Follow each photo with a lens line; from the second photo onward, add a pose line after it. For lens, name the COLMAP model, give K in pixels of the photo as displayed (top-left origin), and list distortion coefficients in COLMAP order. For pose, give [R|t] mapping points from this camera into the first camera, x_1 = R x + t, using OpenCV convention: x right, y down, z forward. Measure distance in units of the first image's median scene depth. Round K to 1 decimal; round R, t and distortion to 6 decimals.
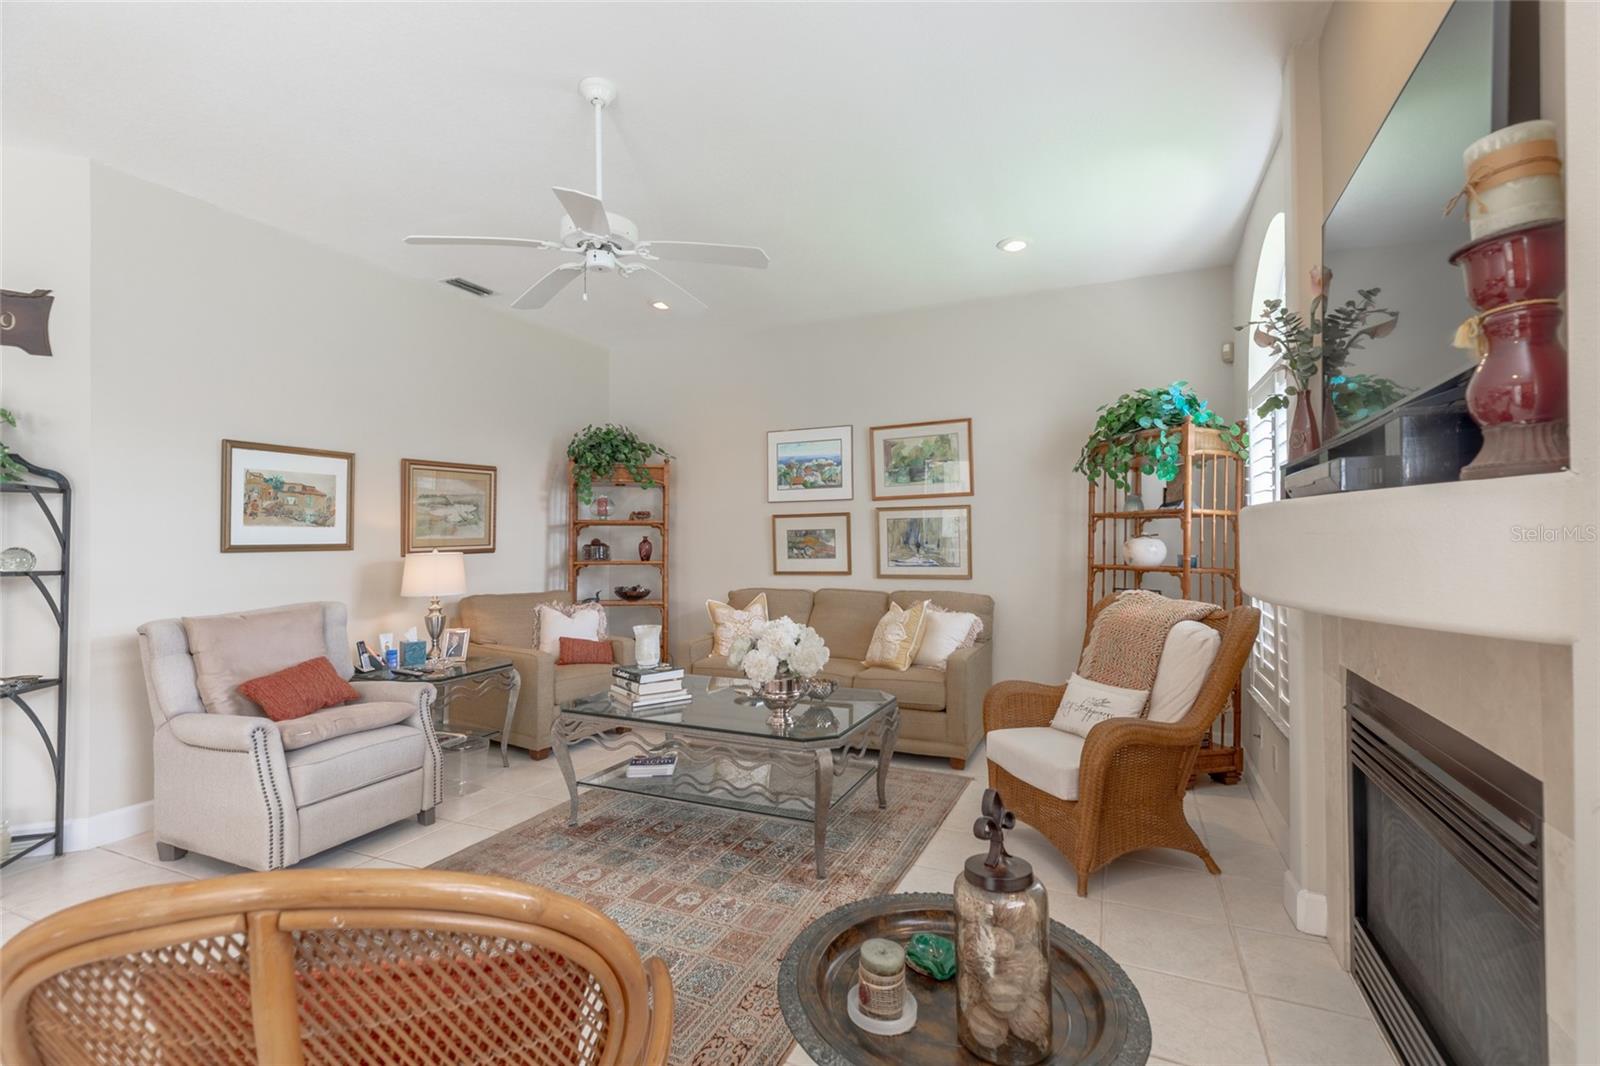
lens RADIAL K [[718.7, 0, 803.9], [0, 718.7, 533.6], [0, 0, 1]] dist [0.005680, 0.000296]
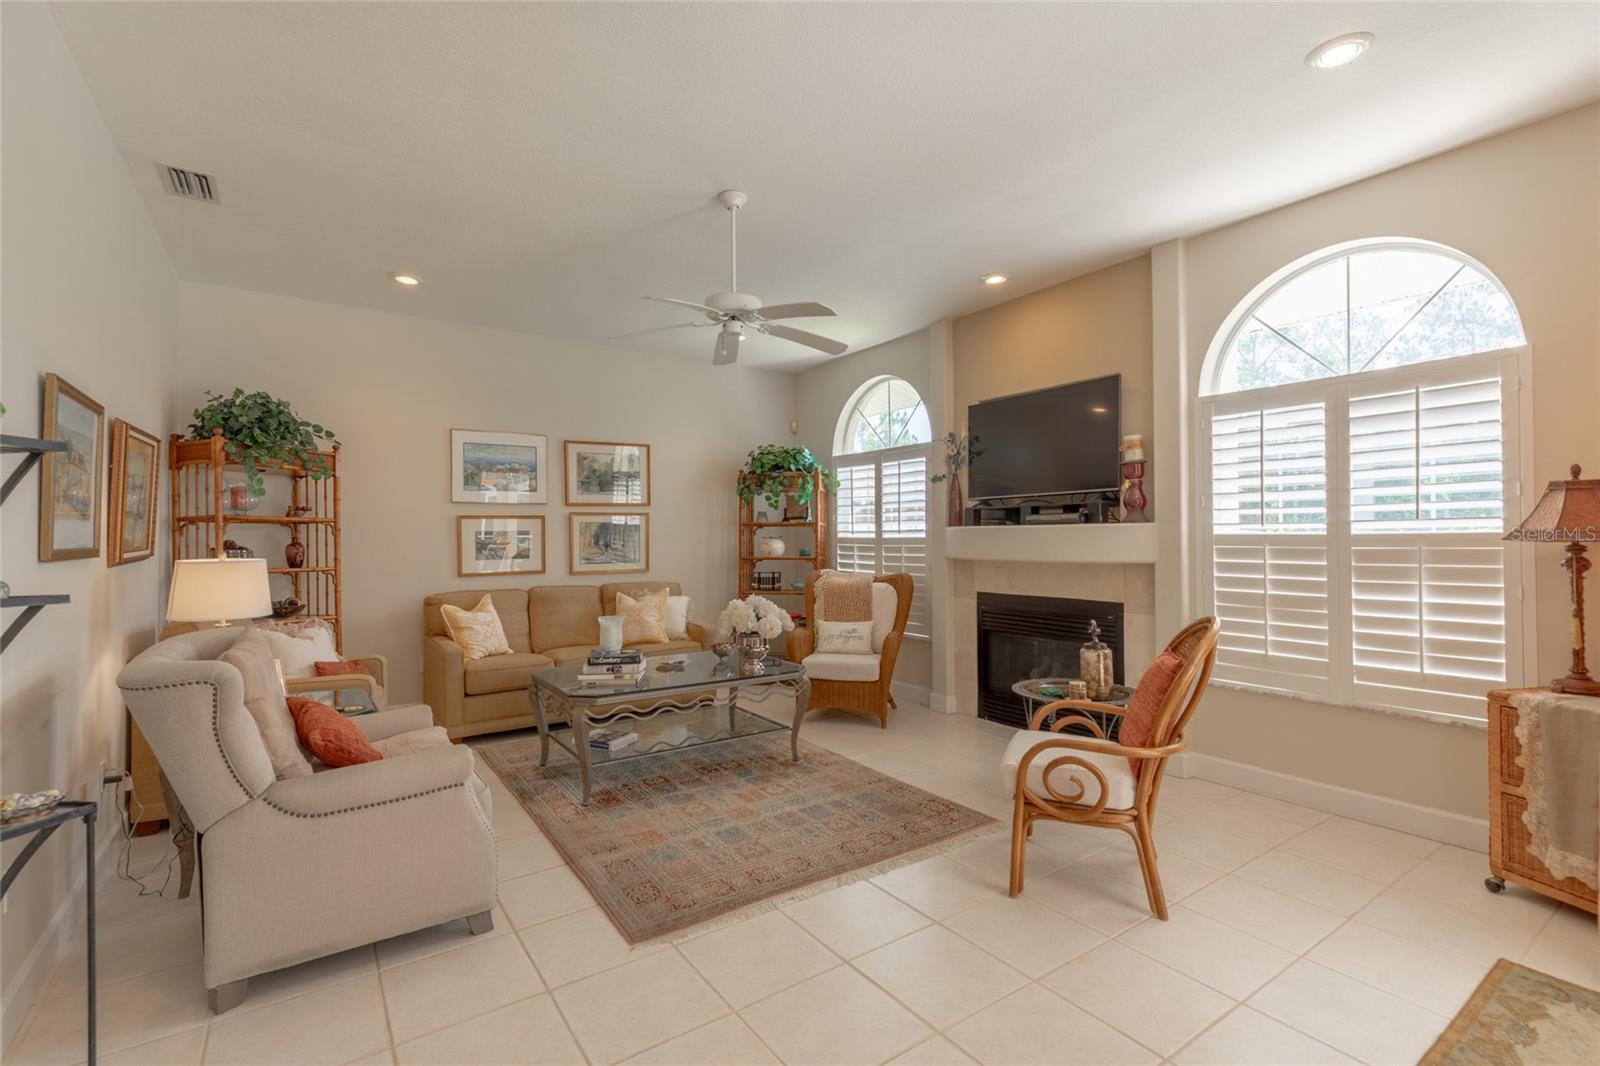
lens RADIAL K [[718.7, 0, 804.3], [0, 718.7, 535.5], [0, 0, 1]] dist [0.005680, 0.000296]
pose [[0.518867, 0.003944, 0.854846, -0.682958], [-0.003975, 0.999990, -0.002200, 0.001280], [-0.854845, -0.002257, 0.518878, 0.103149]]
